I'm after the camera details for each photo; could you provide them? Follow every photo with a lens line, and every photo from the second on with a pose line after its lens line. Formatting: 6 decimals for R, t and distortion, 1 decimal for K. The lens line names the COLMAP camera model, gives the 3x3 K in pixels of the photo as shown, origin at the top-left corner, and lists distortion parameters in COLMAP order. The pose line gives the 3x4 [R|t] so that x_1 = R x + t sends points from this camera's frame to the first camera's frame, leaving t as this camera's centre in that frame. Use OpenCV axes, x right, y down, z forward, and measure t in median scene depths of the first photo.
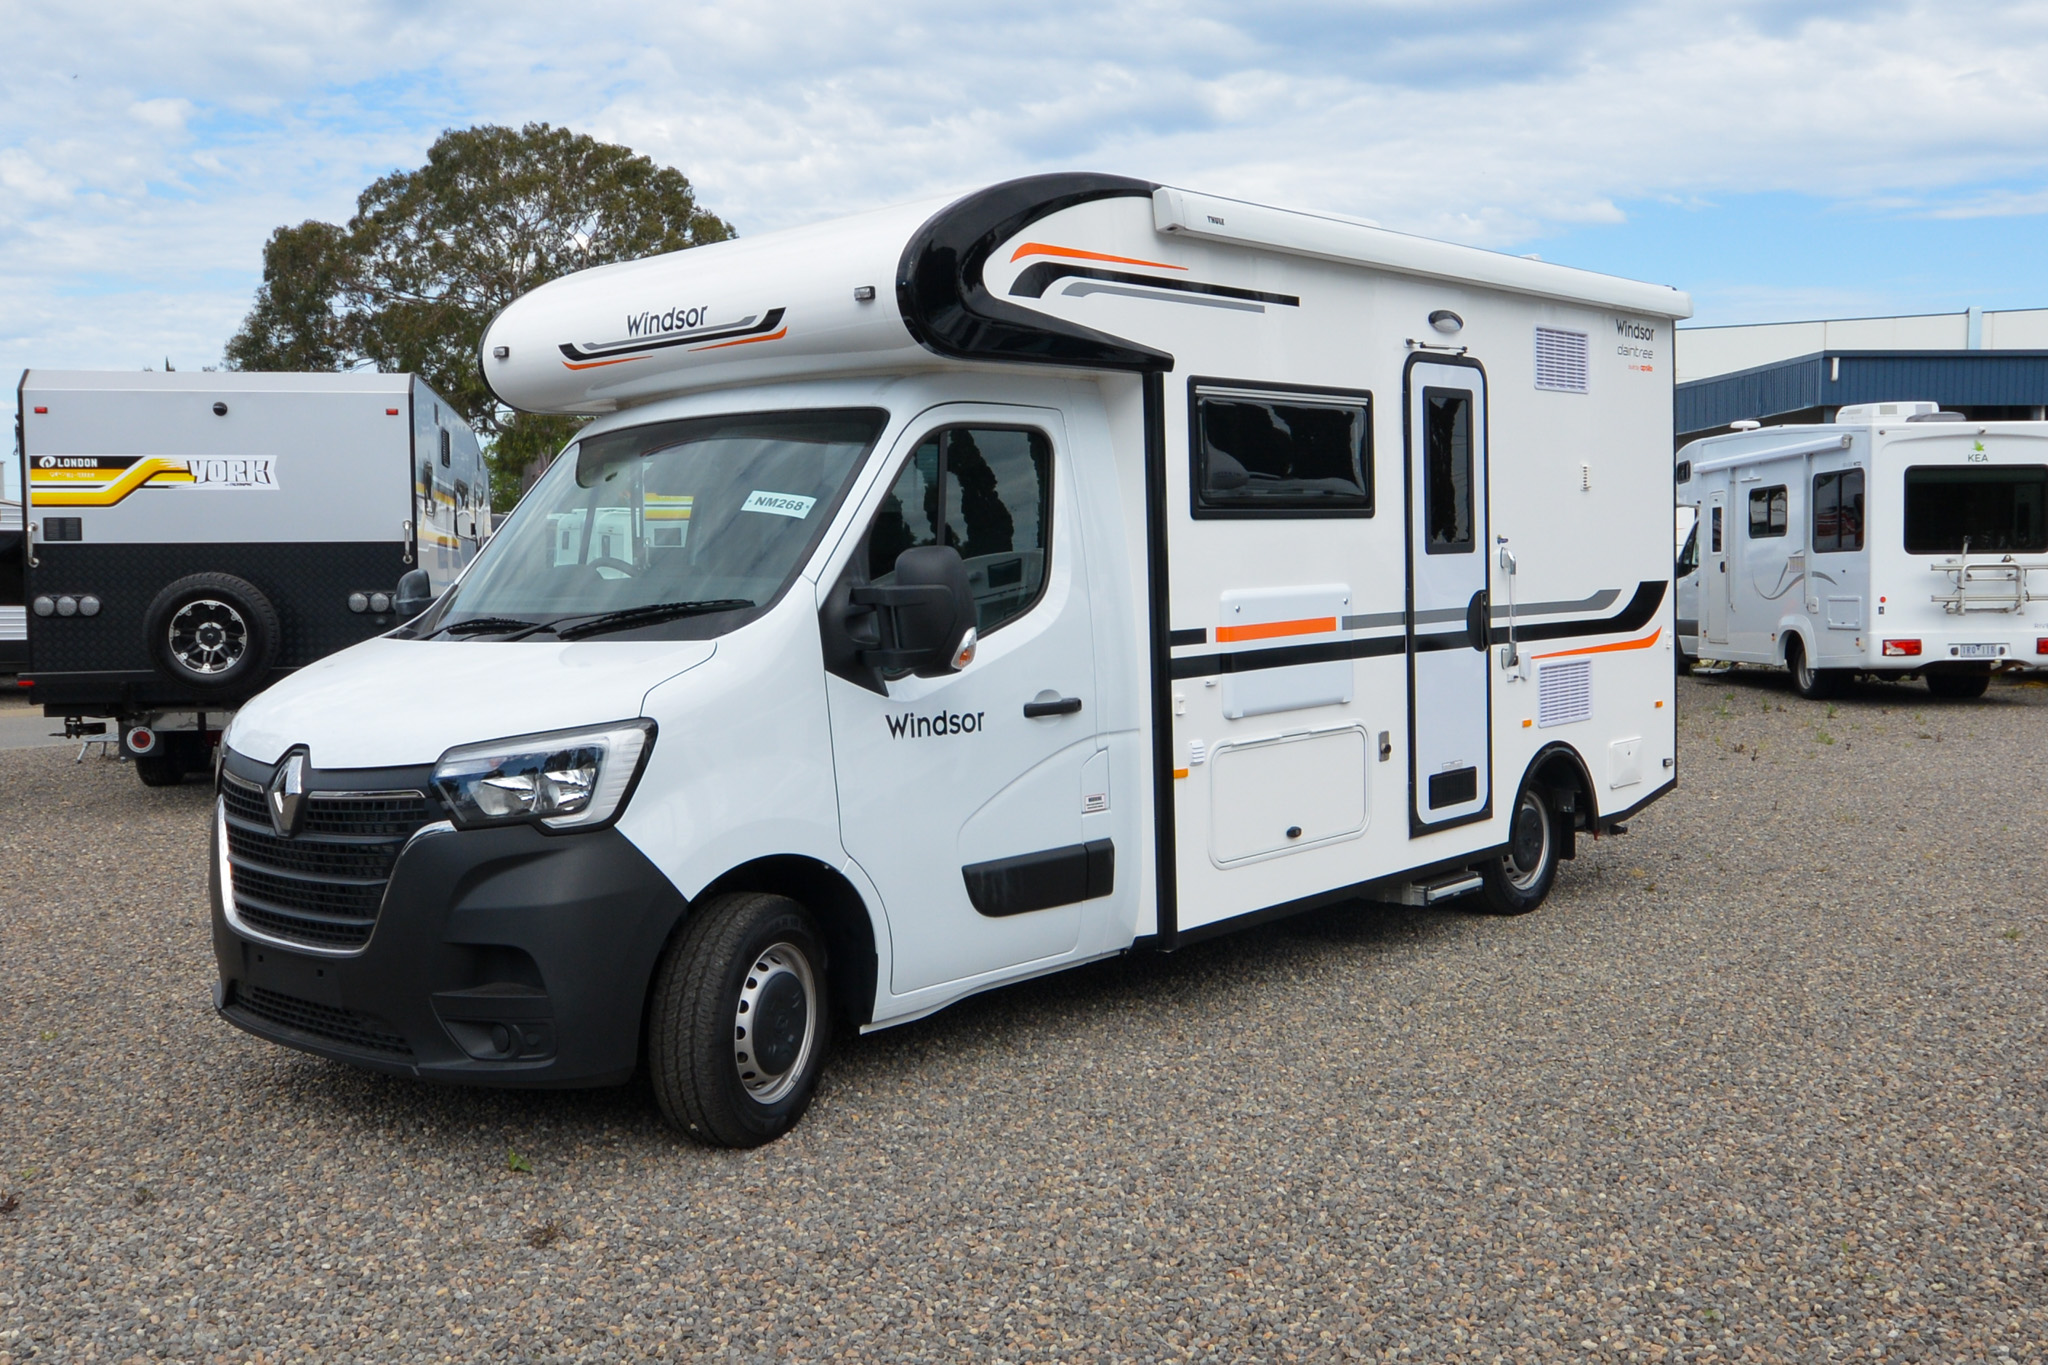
lens RADIAL K [[1922.9, 0, 1024.1], [0, 1922.9, 664.4], [0, 0, 1]] dist [-0.005880, 0.000000]
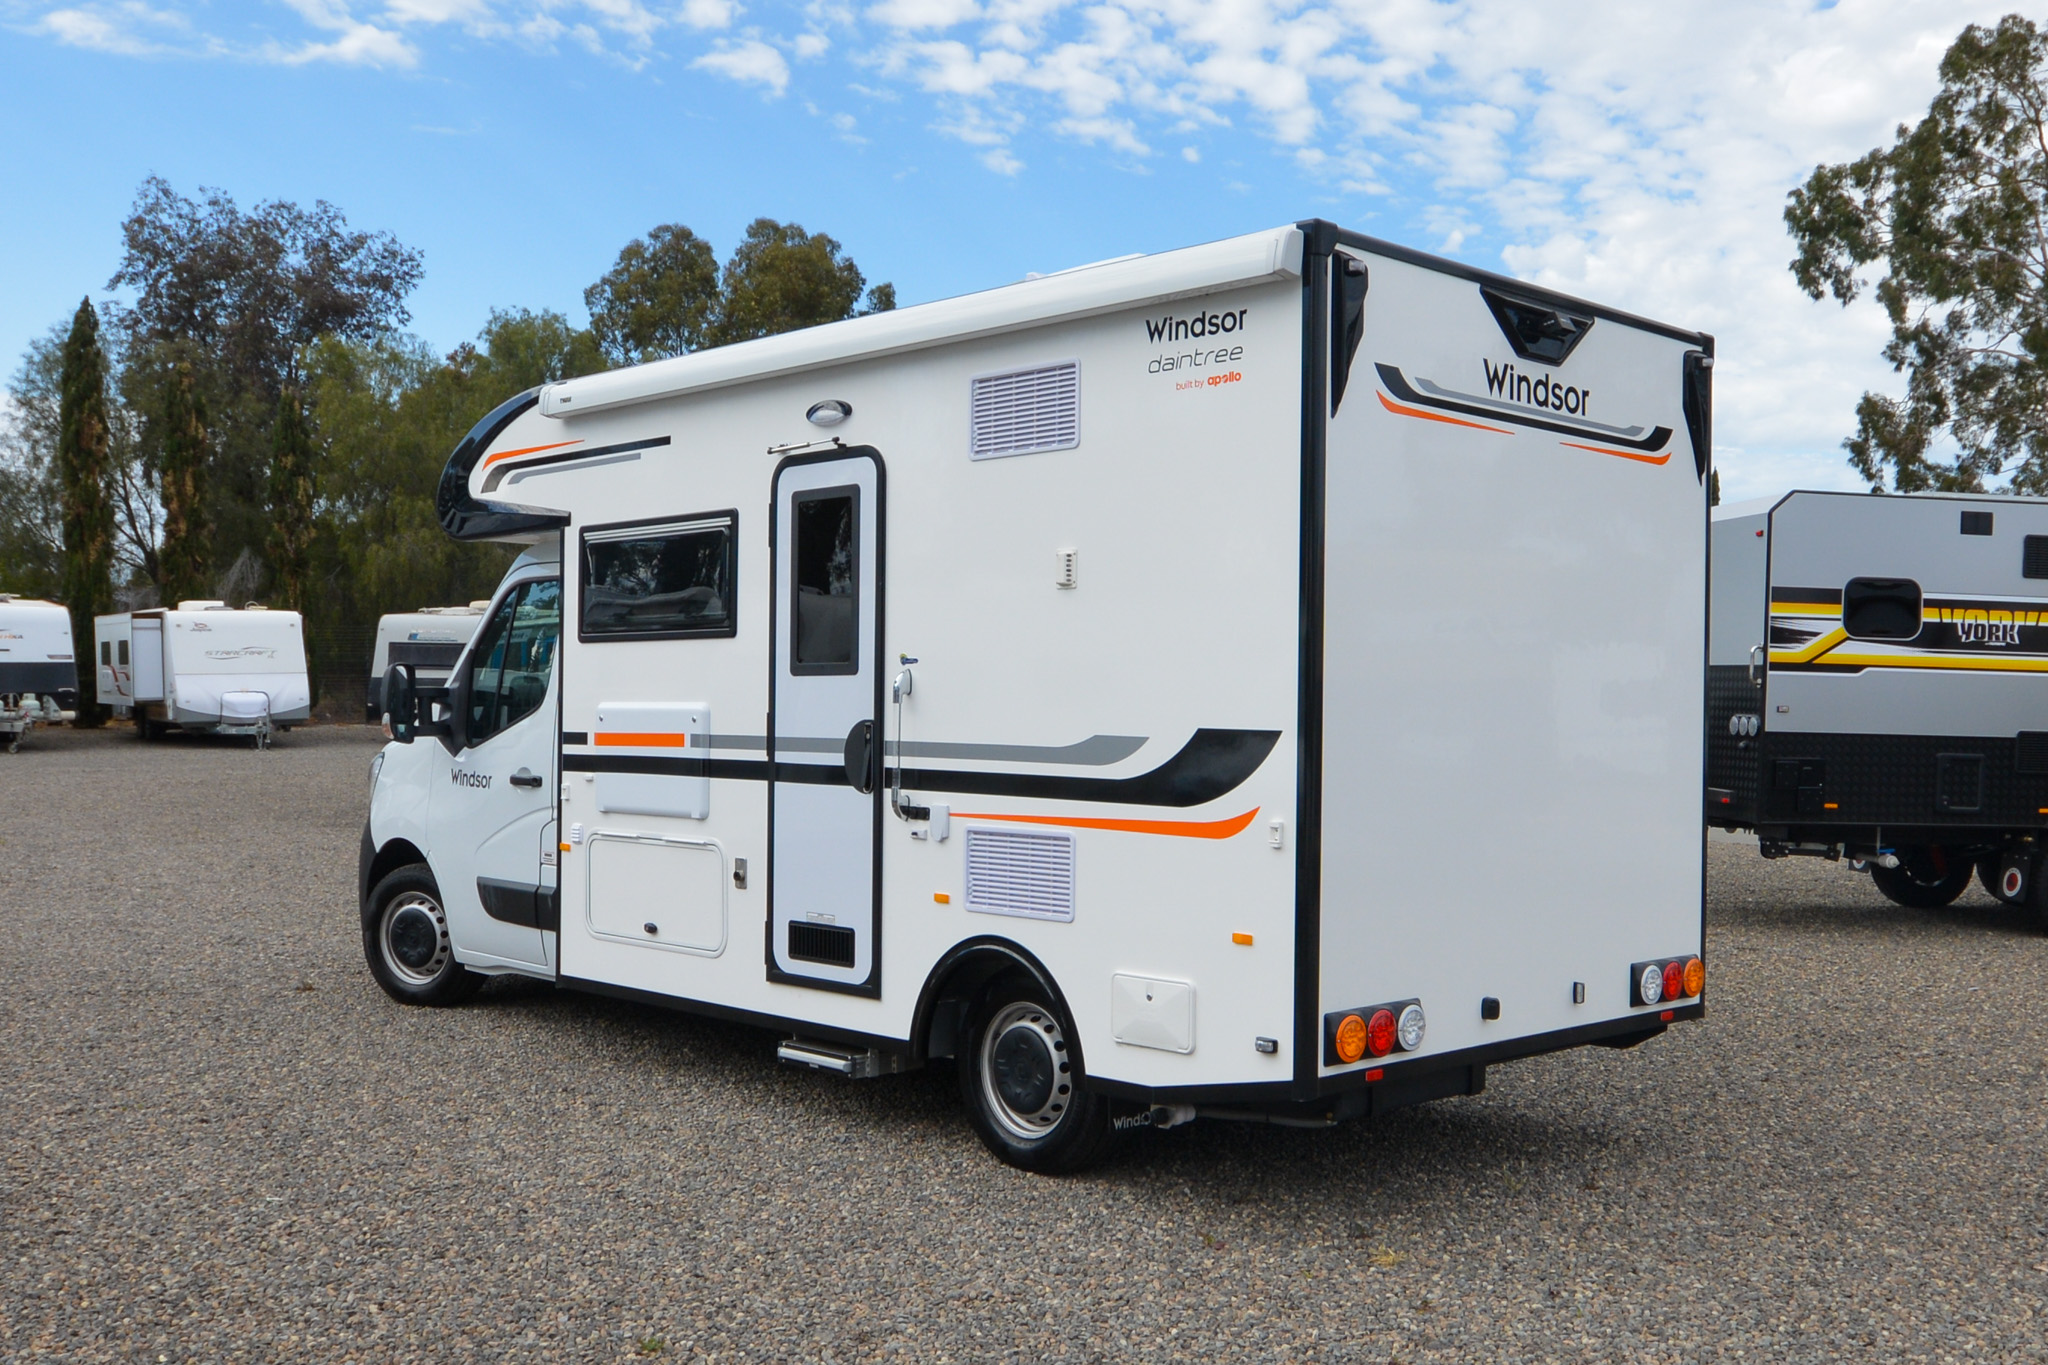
lens RADIAL K [[1940.3, 0, 1023.6], [0, 1940.3, 701.5], [0, 0, 1]] dist [0.006235, 0.000000]
pose [[-0.062534, 0.020190, -0.997839, 1.125971], [-0.067388, 0.997428, 0.024405, -0.075256], [0.995765, 0.068768, -0.061012, 1.172329]]
